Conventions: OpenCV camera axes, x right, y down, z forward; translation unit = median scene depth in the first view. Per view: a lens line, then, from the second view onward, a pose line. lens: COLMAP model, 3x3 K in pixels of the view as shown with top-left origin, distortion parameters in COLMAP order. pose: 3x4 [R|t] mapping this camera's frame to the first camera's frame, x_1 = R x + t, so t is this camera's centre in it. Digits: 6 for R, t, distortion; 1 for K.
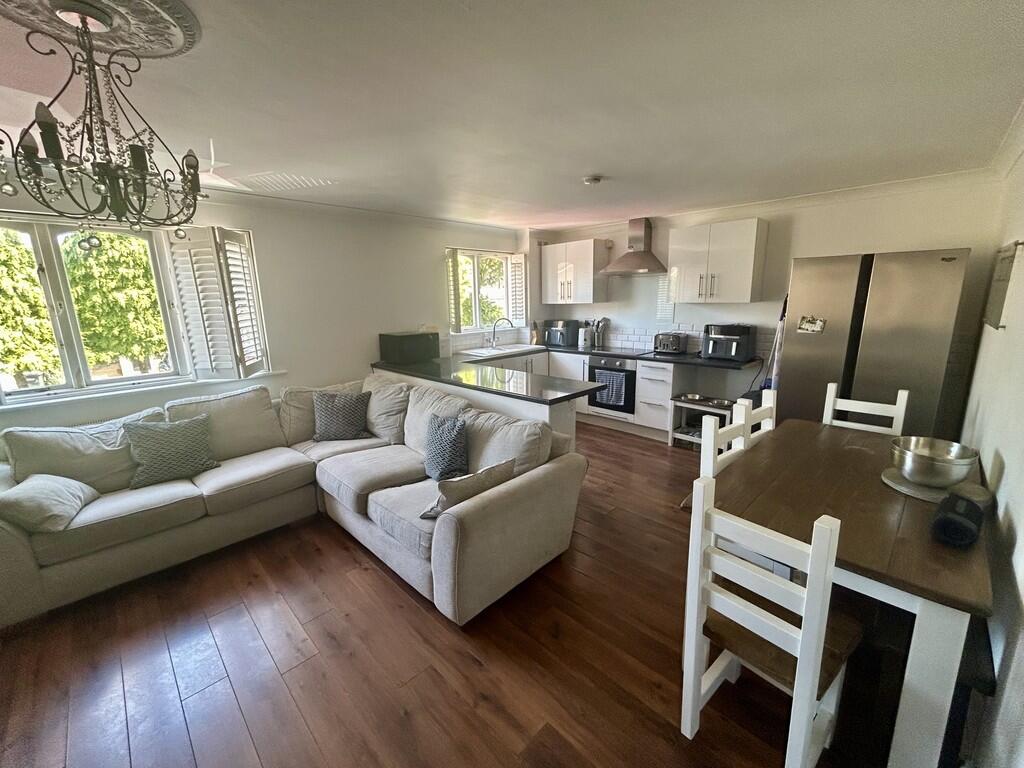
lens RADIAL K [[417.8, 0, 509.5], [0, 417.8, 381.4], [0, 0, 1]] dist [-0.000337, 0.001505]
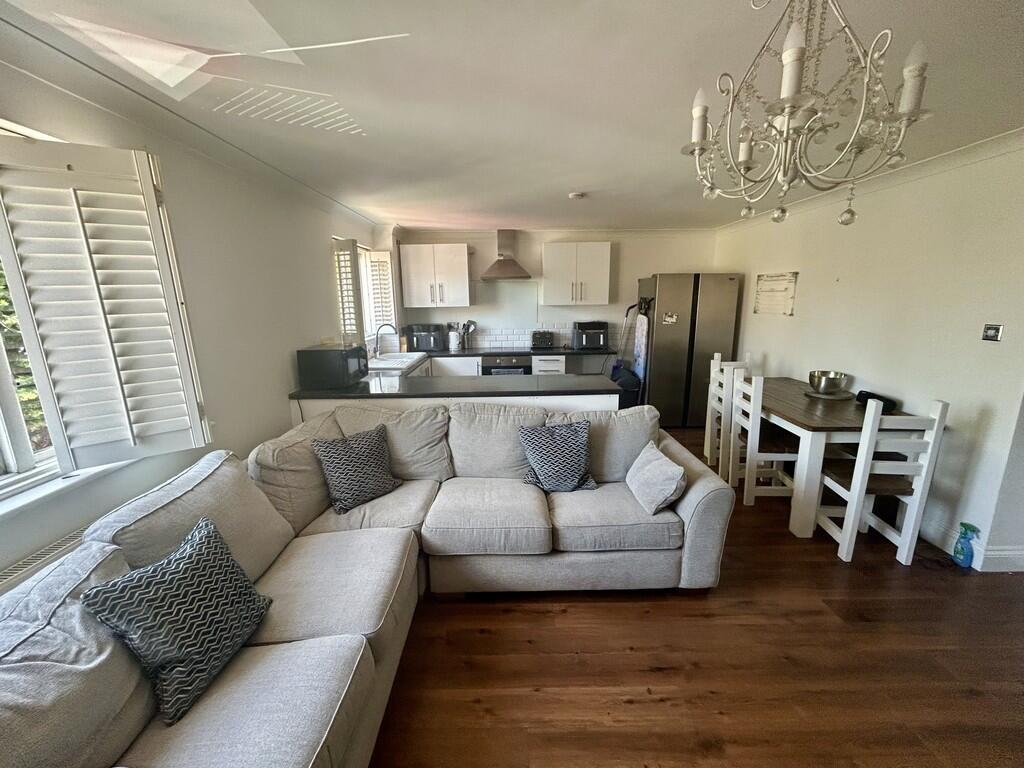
lens RADIAL K [[417.8, 0, 509.9], [0, 417.8, 383.6], [0, 0, 1]] dist [-0.000337, 0.001505]
pose [[0.698575, -0.134504, 0.702781, -0.936595], [0.141910, 0.988707, 0.048167, -0.069273], [-0.701323, 0.066083, 0.709774, 0.424150]]
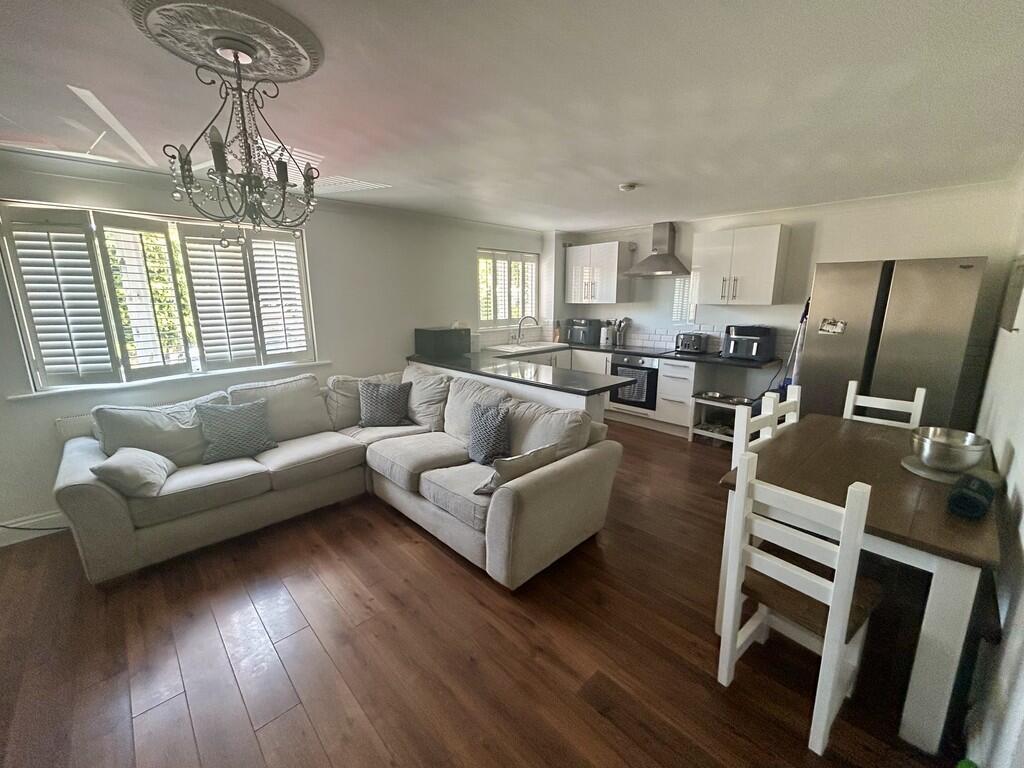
lens RADIAL K [[417.8, 0, 508.7], [0, 417.8, 382.0], [0, 0, 1]] dist [-0.000337, 0.001505]
pose [[0.999673, 0.020850, -0.014776, -0.093154], [-0.020831, 0.999782, 0.001480, 0.024067], [0.014804, -0.001172, 0.999890, -0.082805]]
